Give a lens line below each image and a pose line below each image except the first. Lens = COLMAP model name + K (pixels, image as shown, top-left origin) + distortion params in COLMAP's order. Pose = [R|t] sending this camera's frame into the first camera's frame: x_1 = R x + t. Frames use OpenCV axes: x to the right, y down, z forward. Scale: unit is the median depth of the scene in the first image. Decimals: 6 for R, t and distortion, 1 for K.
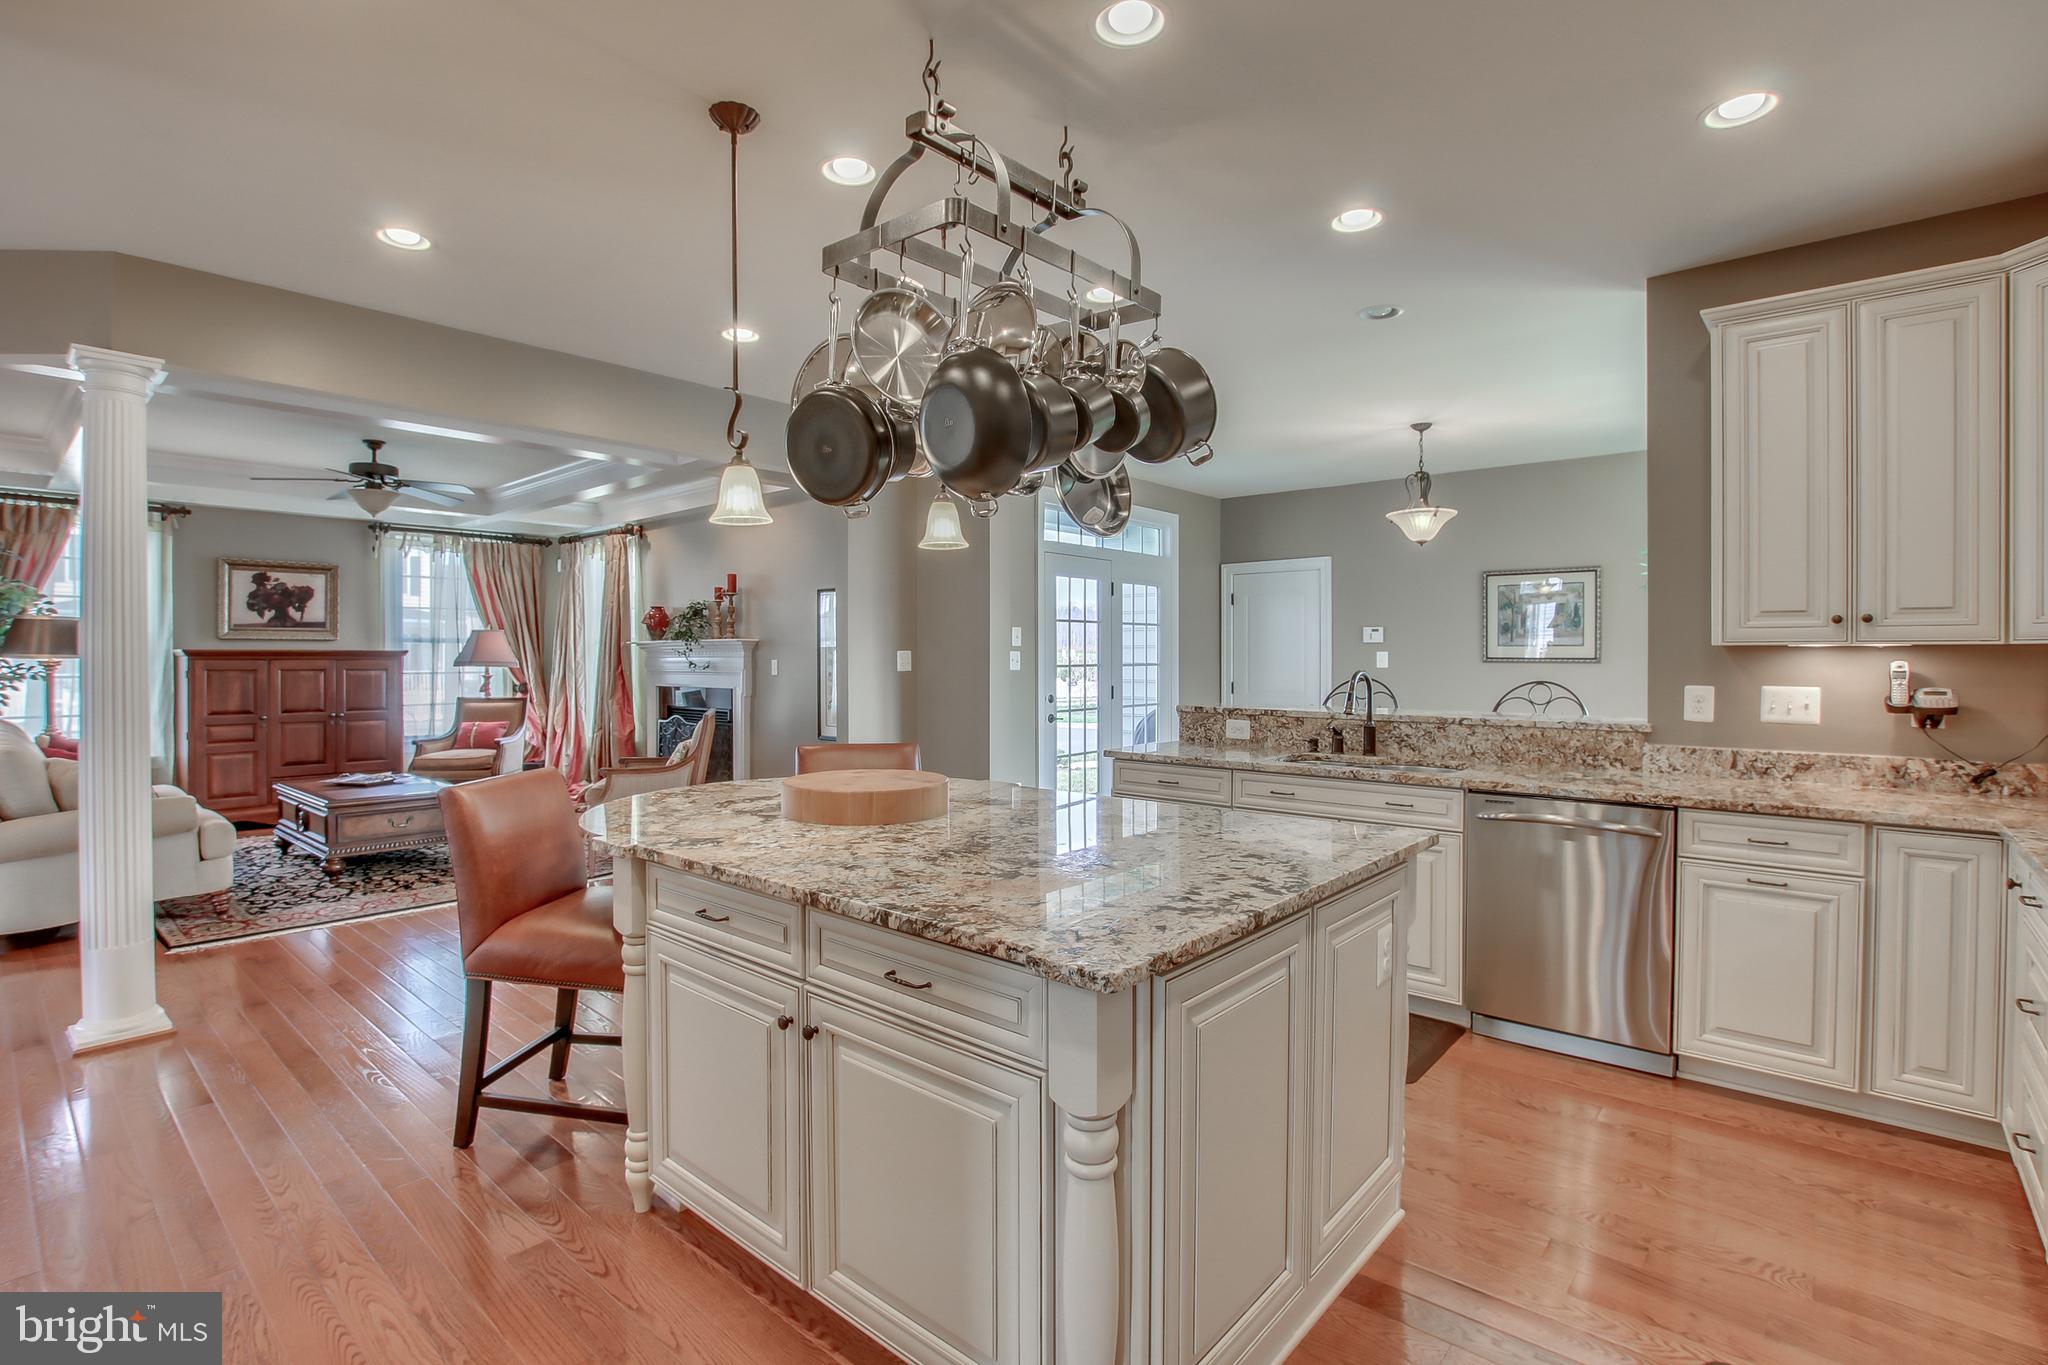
lens RADIAL K [[981.9, 0, 1018.1], [0, 981.9, 652.4], [0, 0, 1]] dist [-0.028934, 0.000321]
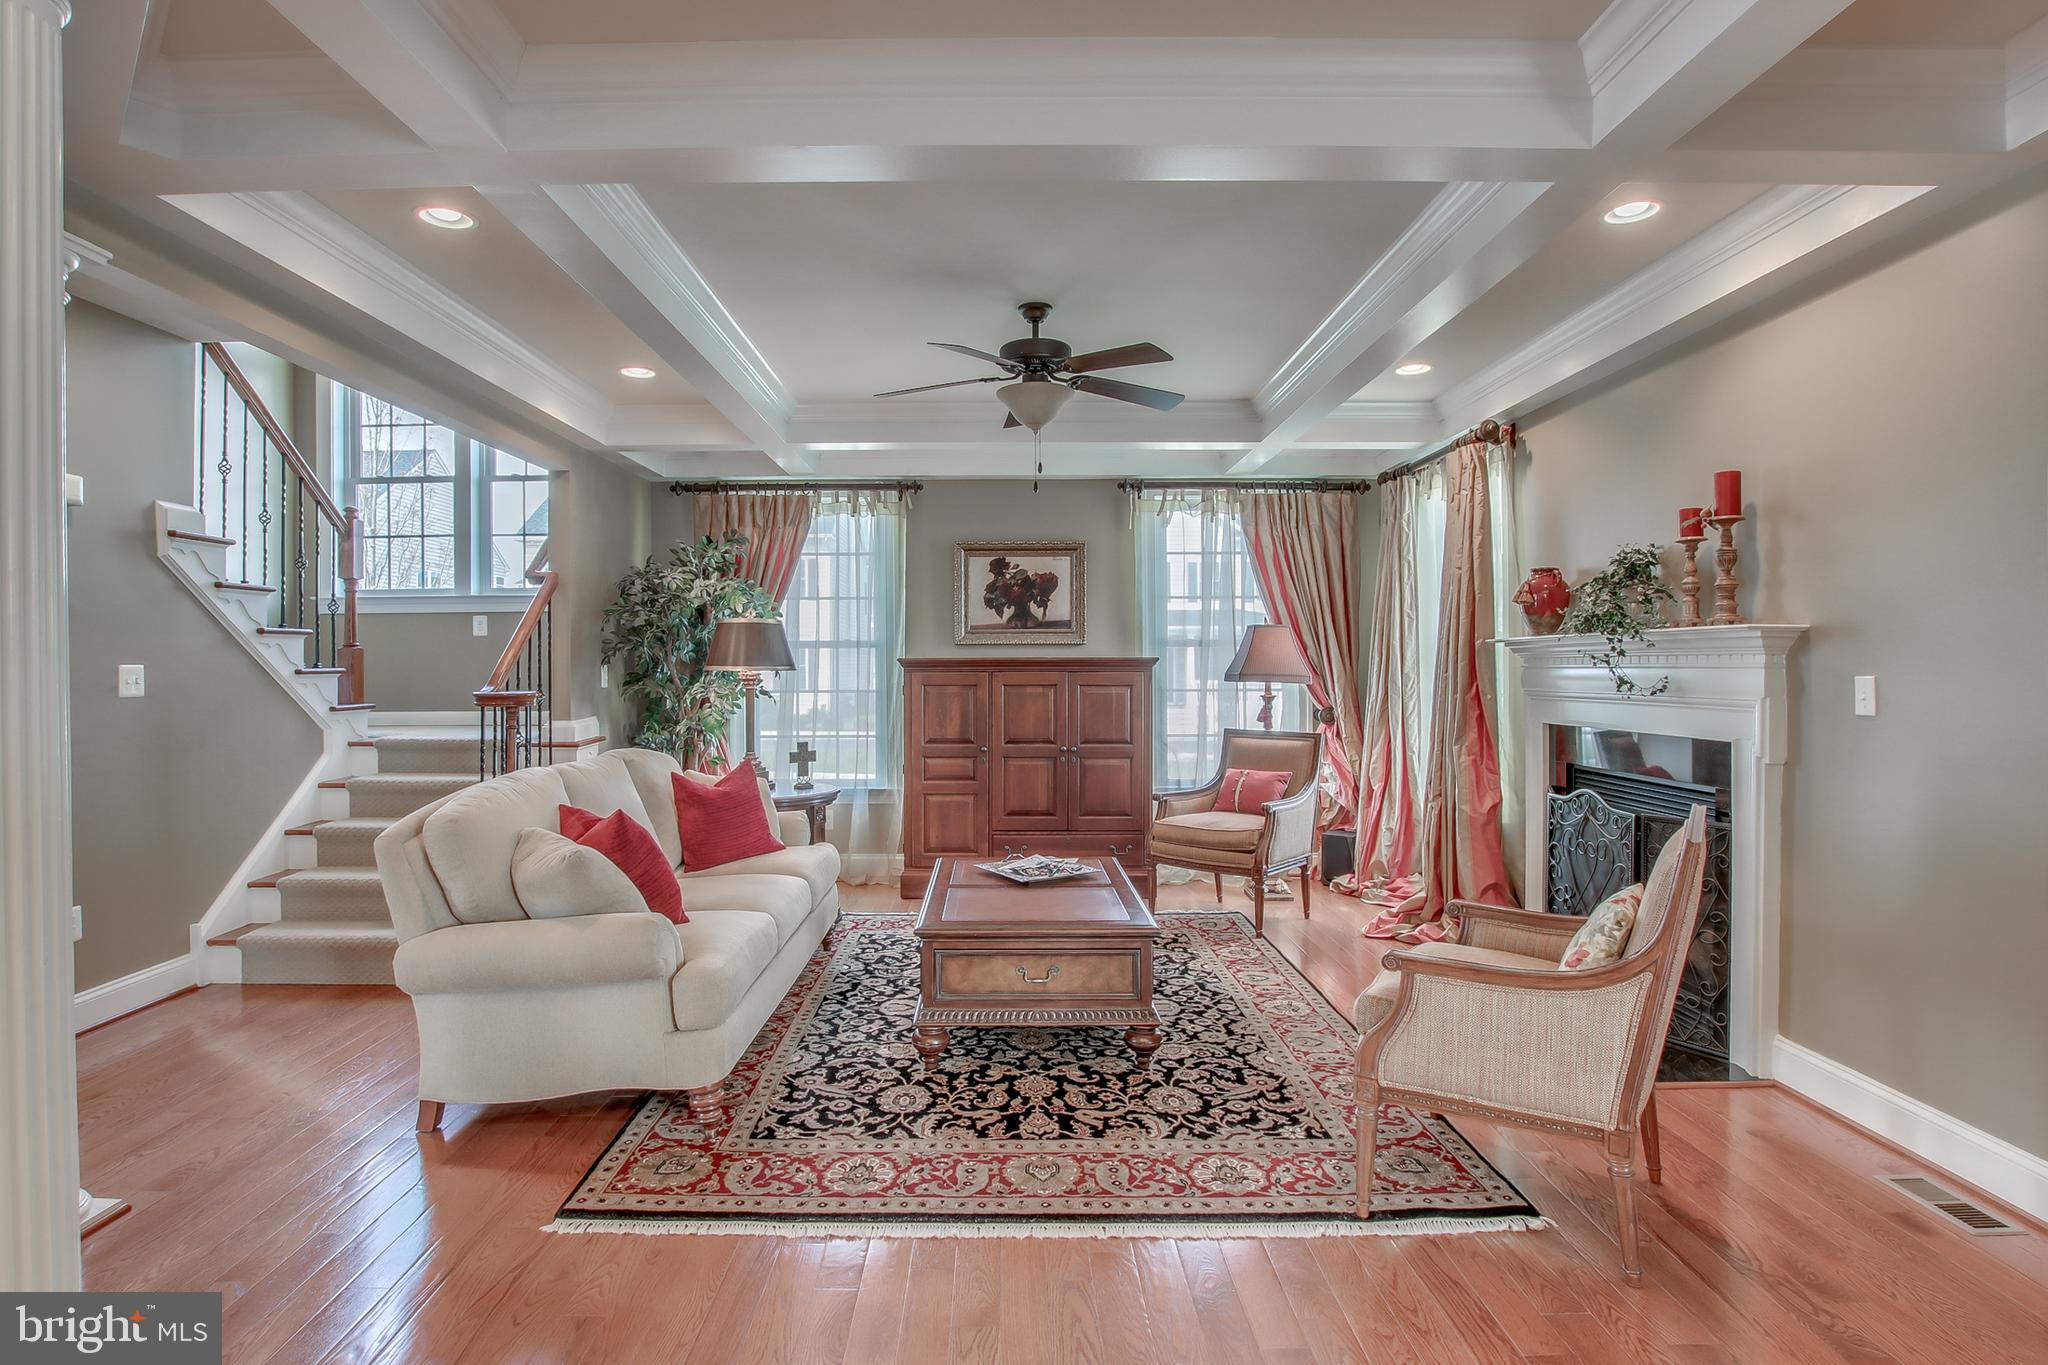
lens RADIAL K [[1010.8, 0, 1018.8], [0, 1010.8, 671.9], [0, 0, 1]] dist [-0.032270, 0.000005]
pose [[0.666215, 0.003330, -0.745753, -0.165621], [0.005544, 0.999940, 0.009418, 0.000516], [0.745739, -0.010409, 0.666156, 0.455828]]
